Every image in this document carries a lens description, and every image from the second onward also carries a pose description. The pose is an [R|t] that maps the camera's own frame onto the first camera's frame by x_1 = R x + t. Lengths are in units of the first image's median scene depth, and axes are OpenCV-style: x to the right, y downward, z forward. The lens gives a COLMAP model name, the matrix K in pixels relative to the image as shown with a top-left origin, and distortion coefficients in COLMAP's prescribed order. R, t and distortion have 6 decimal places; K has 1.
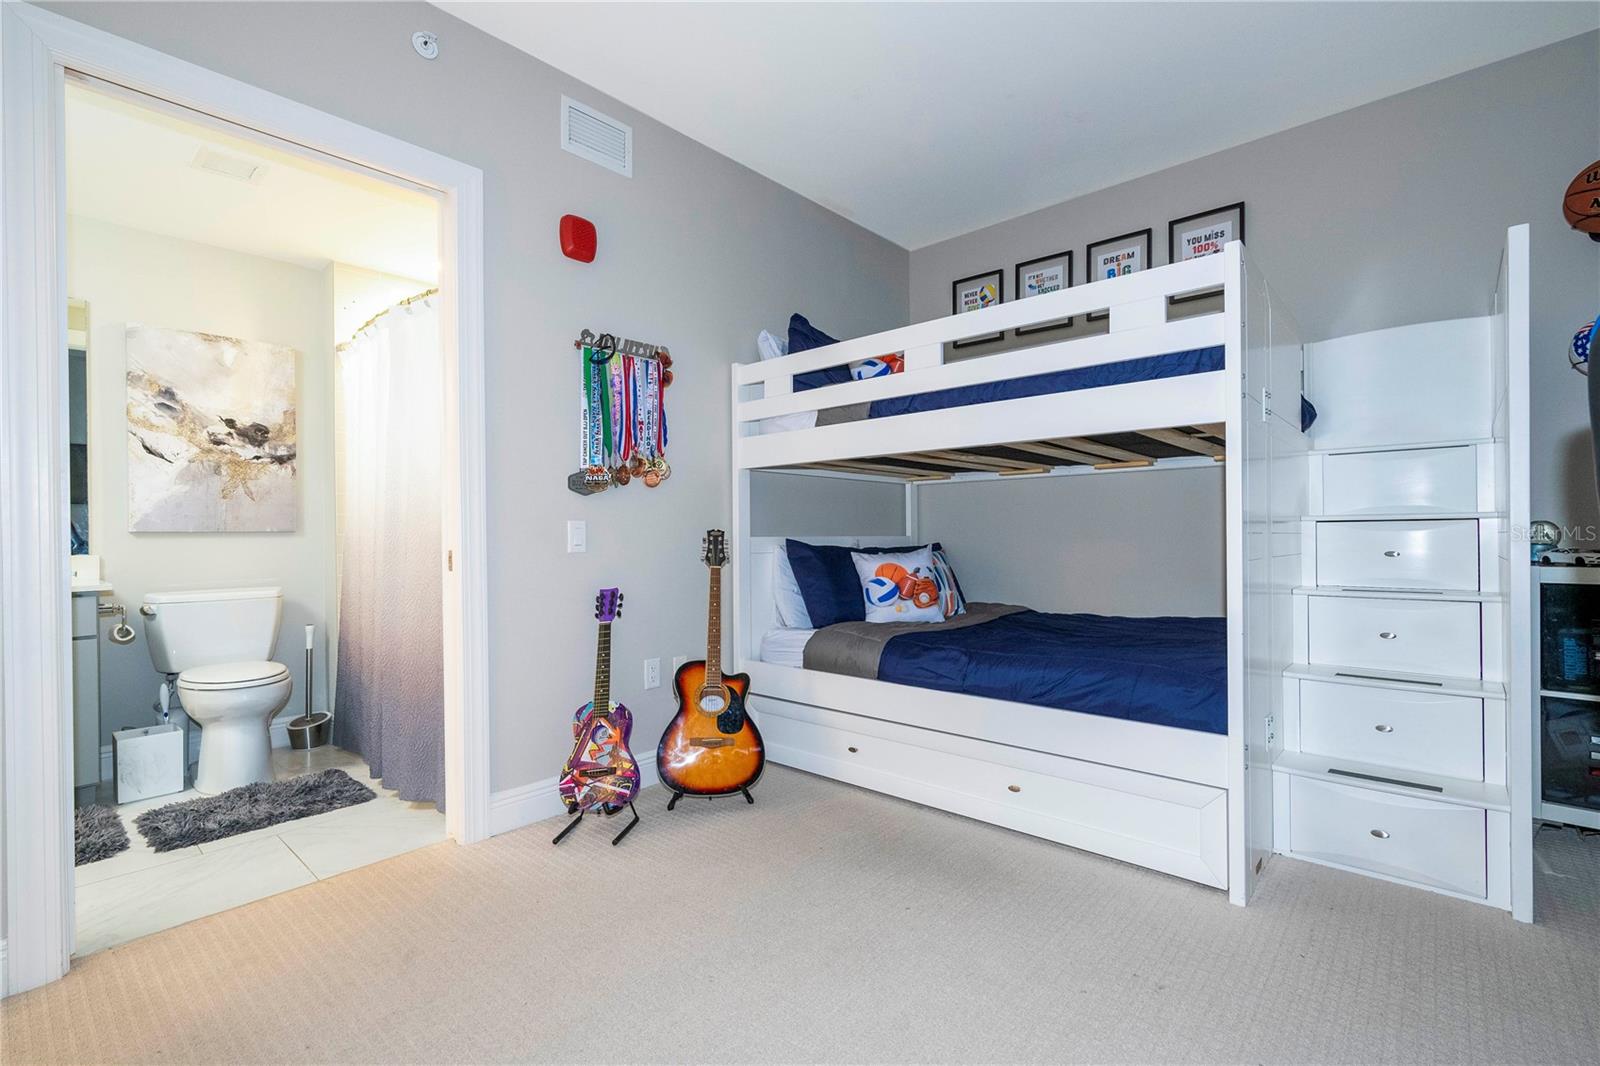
lens RADIAL K [[723.6, 0, 804.9], [0, 723.6, 534.2], [0, 0, 1]] dist [-0.000619, -0.000116]
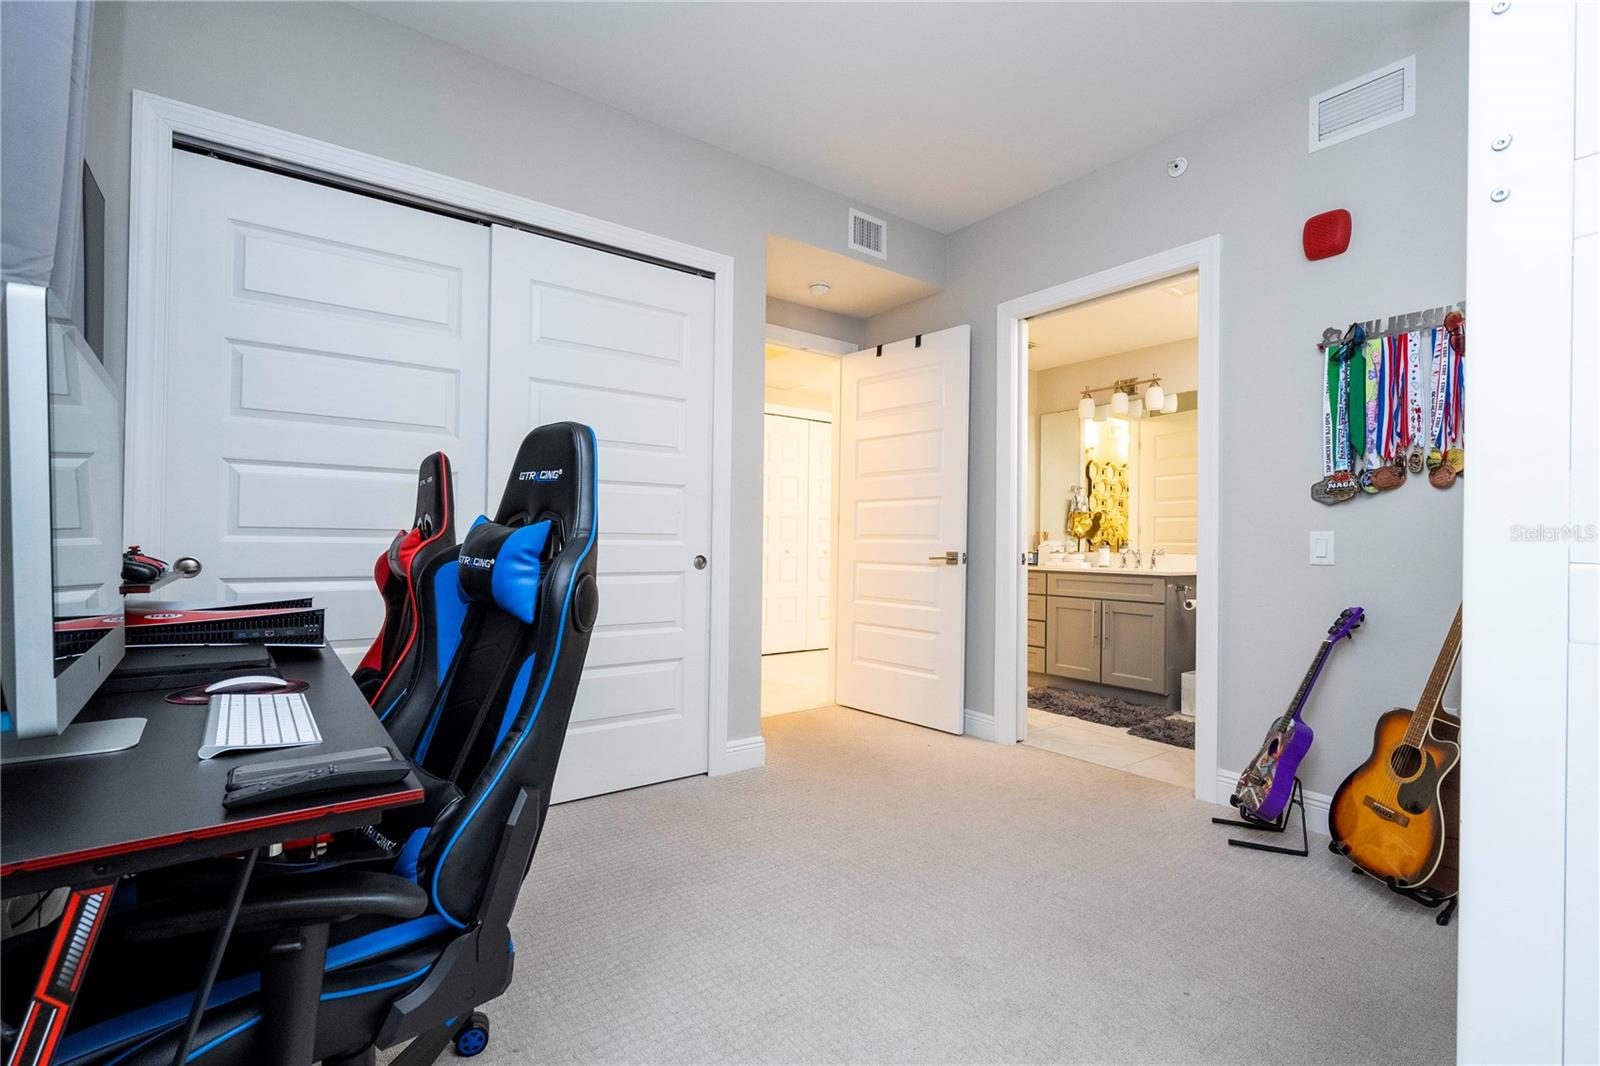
lens RADIAL K [[723.6, 0, 804.9], [0, 723.6, 534.2], [0, 0, 1]] dist [-0.000619, -0.000116]
pose [[-0.183571, -0.000545, -0.983006, 0.746868], [-0.011745, 0.999930, 0.001639, -0.008436], [0.982936, 0.011846, -0.183564, 0.502571]]
